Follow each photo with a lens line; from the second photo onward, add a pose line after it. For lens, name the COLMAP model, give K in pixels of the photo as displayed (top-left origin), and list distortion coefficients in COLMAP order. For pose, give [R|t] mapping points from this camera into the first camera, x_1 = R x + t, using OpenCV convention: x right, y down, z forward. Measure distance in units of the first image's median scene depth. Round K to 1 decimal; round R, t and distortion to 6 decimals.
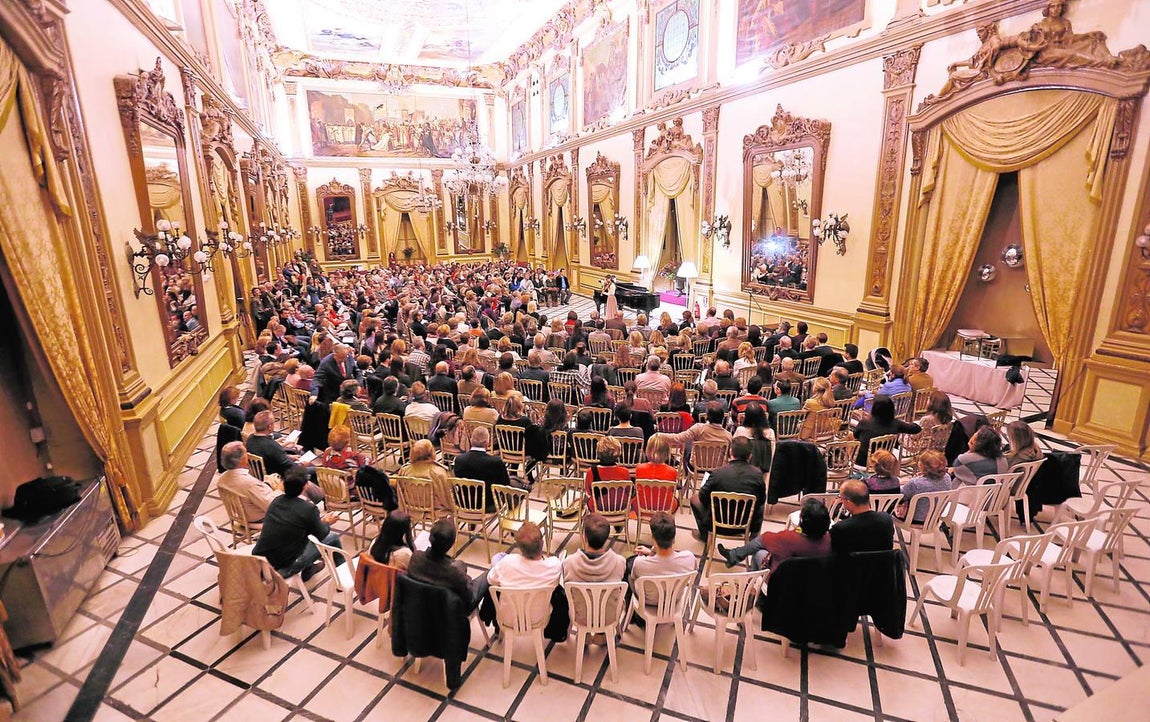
lens RADIAL K [[545.3, 0, 586.6], [0, 545.3, 352.6], [0, 0, 1]] dist [-0.037627, 0.004013]
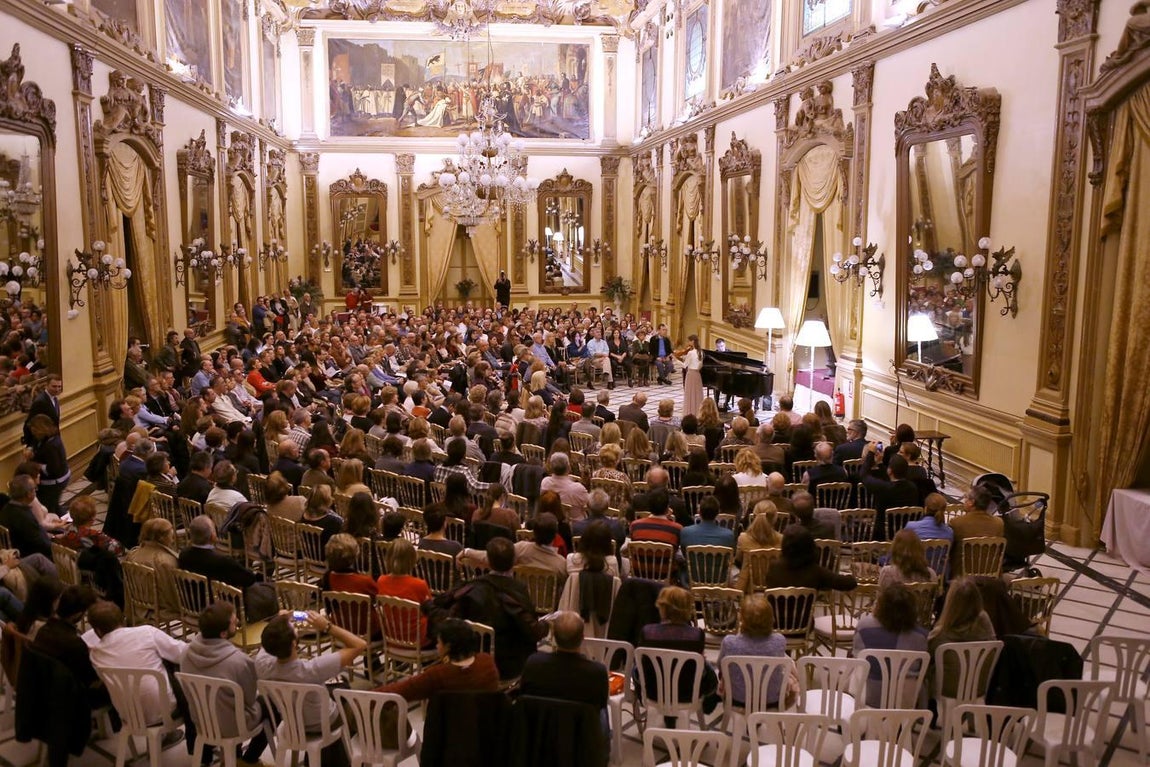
lens RADIAL K [[1006.3, 0, 580.9], [0, 1006.3, 365.4], [0, 0, 1]] dist [-0.063665, 0.081926]
pose [[0.964622, 0.050033, -0.258845, 0.157523], [-0.078270, 0.991908, -0.099957, 0.007122], [0.251749, 0.116680, 0.960733, -0.069743]]
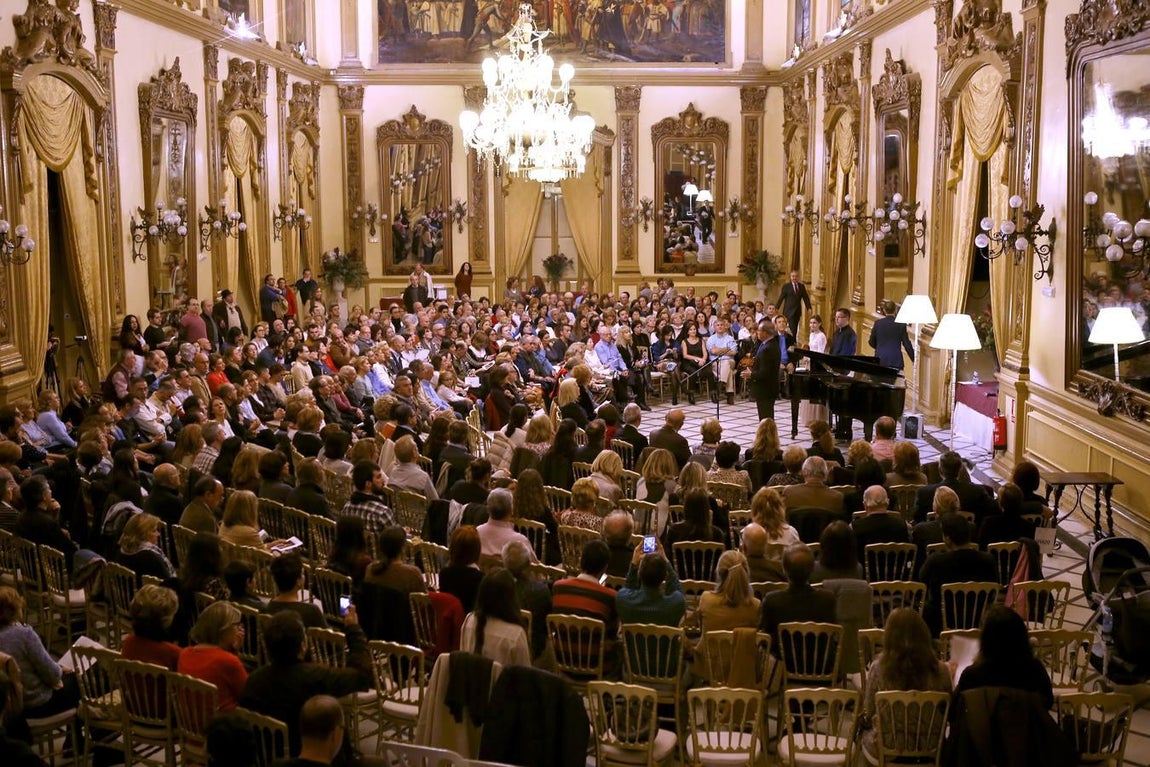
lens RADIAL K [[1351.3, 0, 572.5], [0, 1351.3, 375.5], [0, 0, 1]] dist [-0.017443, 0.000000]
pose [[0.918205, 0.066327, -0.390513, 0.225138], [-0.106582, 0.990891, -0.082307, -0.001121], [0.381497, 0.117196, 0.916911, -0.040989]]
